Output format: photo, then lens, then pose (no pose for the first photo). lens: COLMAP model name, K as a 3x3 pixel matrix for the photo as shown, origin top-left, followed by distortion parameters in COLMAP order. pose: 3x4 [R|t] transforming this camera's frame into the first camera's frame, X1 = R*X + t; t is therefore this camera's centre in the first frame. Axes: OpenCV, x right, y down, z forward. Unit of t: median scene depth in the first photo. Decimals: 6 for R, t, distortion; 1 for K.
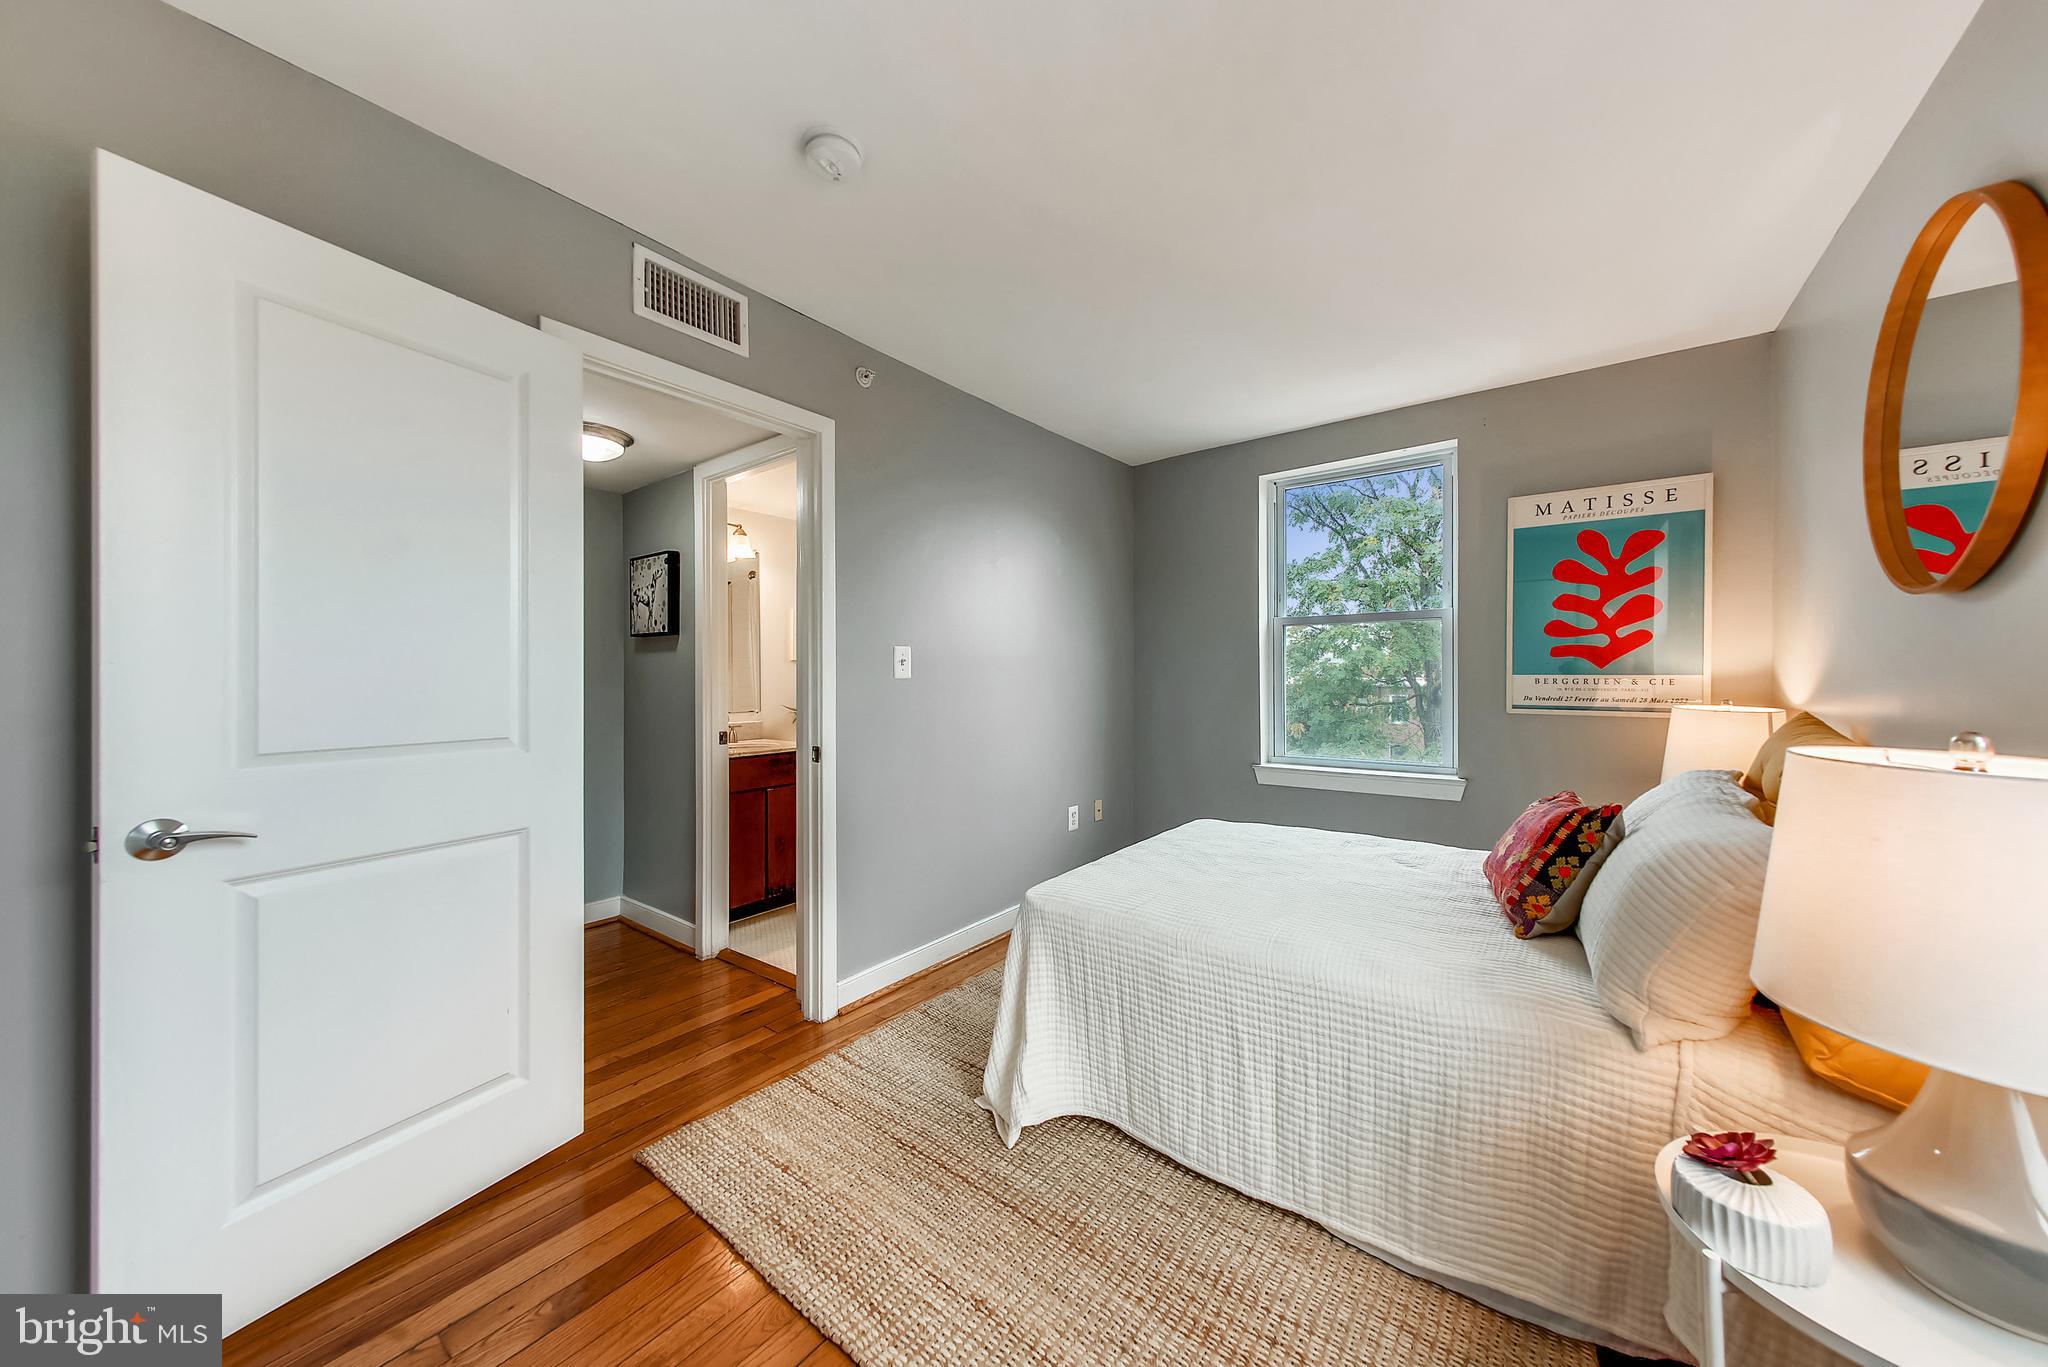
lens RADIAL K [[694.1, 0, 1024.1], [0, 694.1, 680.6], [0, 0, 1]] dist [0.004217, 0.000130]
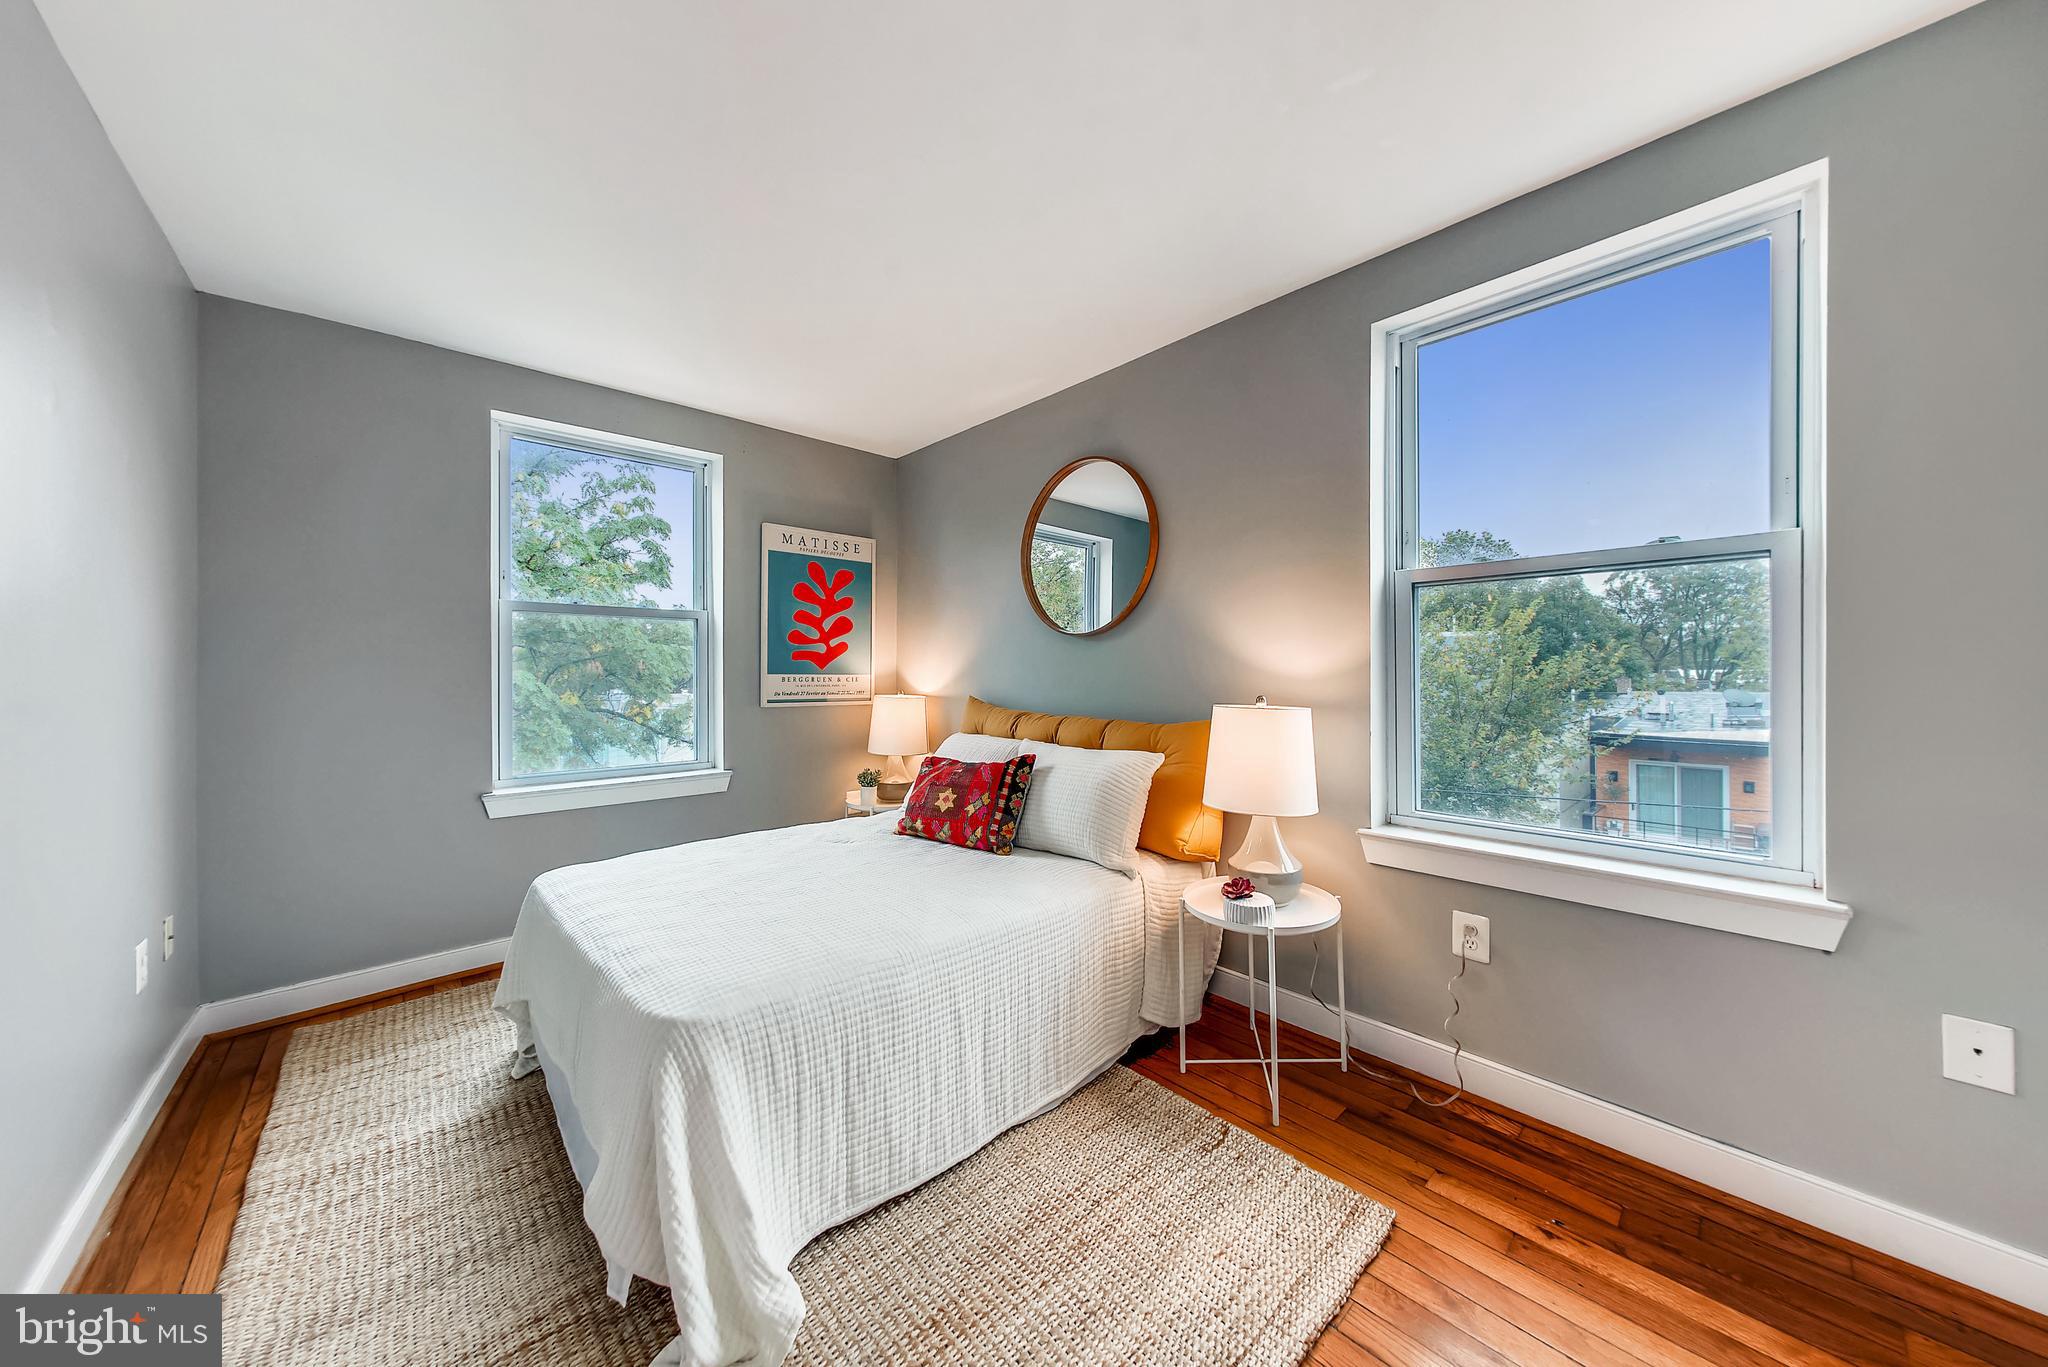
lens RADIAL K [[694.1, 0, 1022.9], [0, 694.1, 676.5], [0, 0, 1]] dist [0.004217, 0.000130]
pose [[0.182204, -0.002094, 0.983258, -0.395799], [0.007947, 0.999968, 0.000657, -0.002116], [-0.983229, 0.007694, 0.182215, 0.393283]]
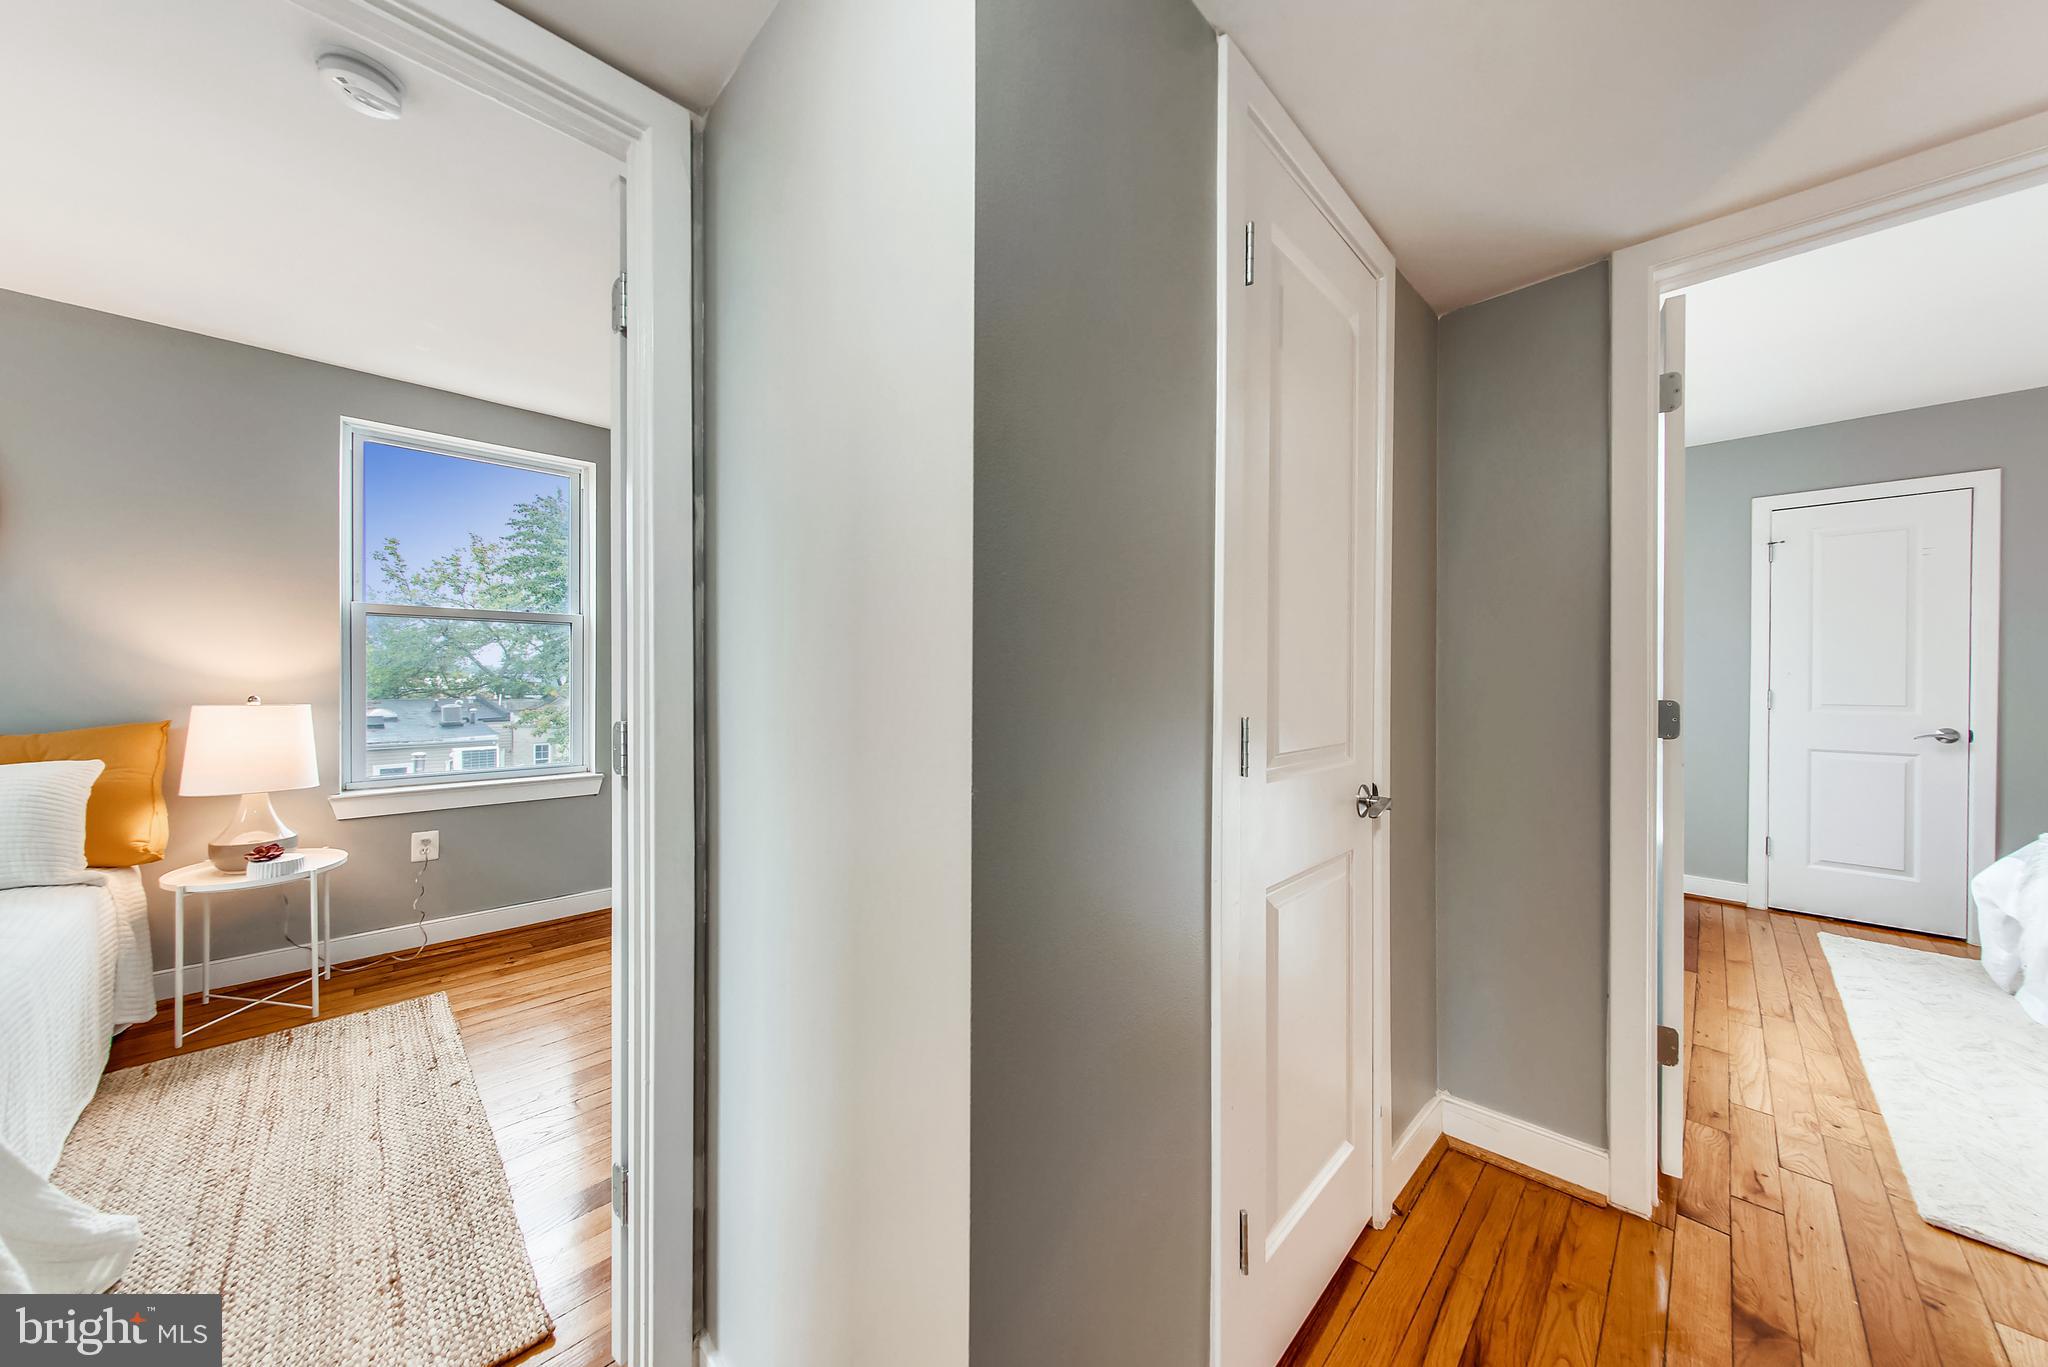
lens RADIAL K [[694.1, 0, 1028.0], [0, 694.1, 681.1], [0, 0, 1]] dist [0.004217, 0.000130]
pose [[-0.990174, -0.005881, 0.139716, -0.701366], [-0.004565, 0.999942, 0.009733, -0.011599], [-0.139765, 0.008999, -0.990144, 0.993495]]
